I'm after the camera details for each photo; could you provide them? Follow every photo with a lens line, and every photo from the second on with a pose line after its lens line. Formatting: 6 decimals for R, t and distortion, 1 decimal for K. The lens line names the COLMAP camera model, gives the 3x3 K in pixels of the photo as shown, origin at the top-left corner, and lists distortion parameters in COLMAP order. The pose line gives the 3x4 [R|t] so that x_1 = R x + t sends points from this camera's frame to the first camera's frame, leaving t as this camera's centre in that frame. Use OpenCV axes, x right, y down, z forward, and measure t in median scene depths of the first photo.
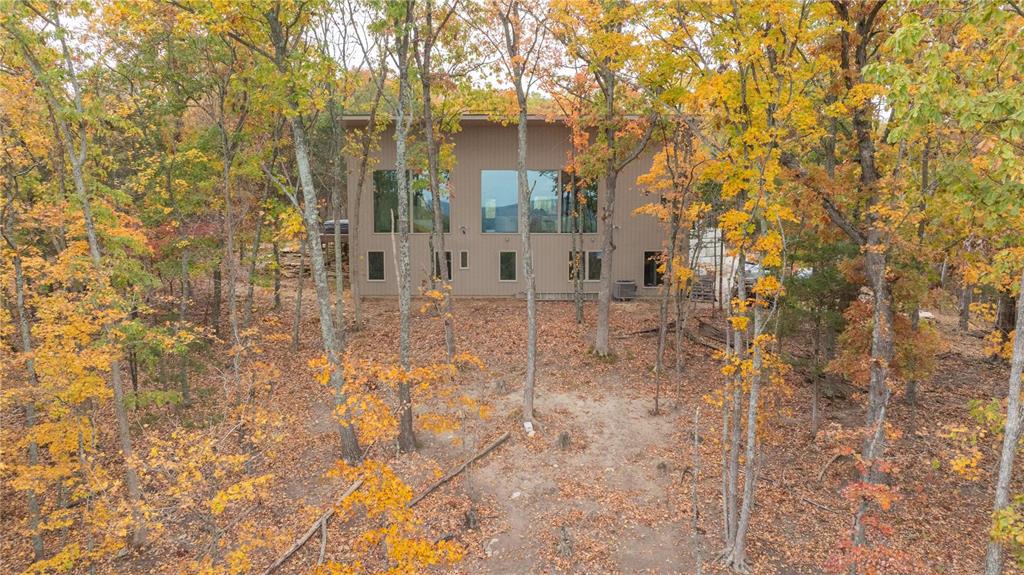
lens RADIAL K [[729.7, 0, 512.0], [0, 729.7, 287.5], [0, 0, 1]] dist [-0.001380, -0.000915]
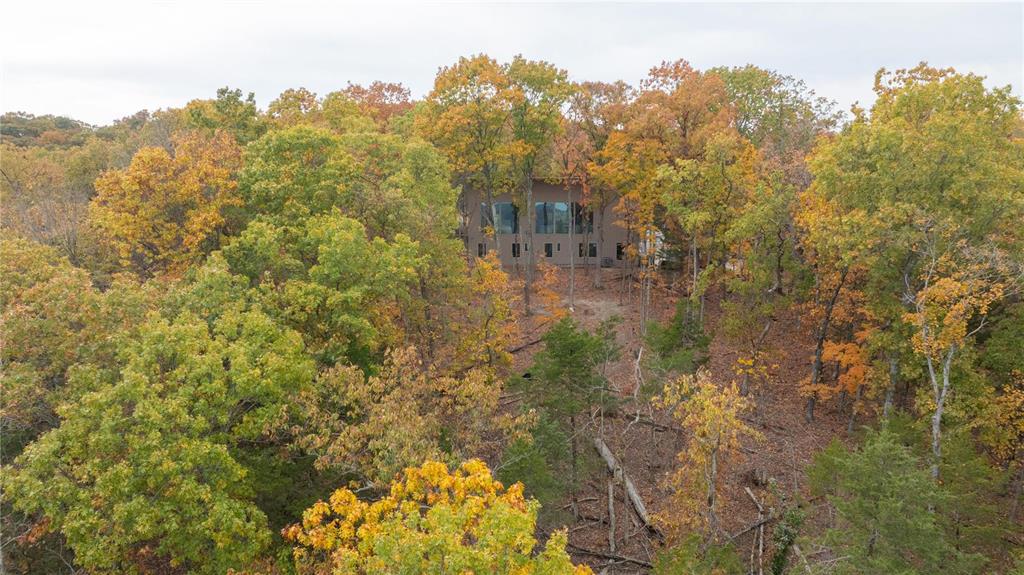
lens RADIAL K [[729.7, 0, 512.0], [0, 729.7, 287.5], [0, 0, 1]] dist [-0.001380, -0.000915]
pose [[0.999524, -0.006856, 0.030073, -0.183419], [0.006840, 0.999976, 0.000619, 0.076927], [-0.030077, -0.000413, 0.999548, -1.090484]]
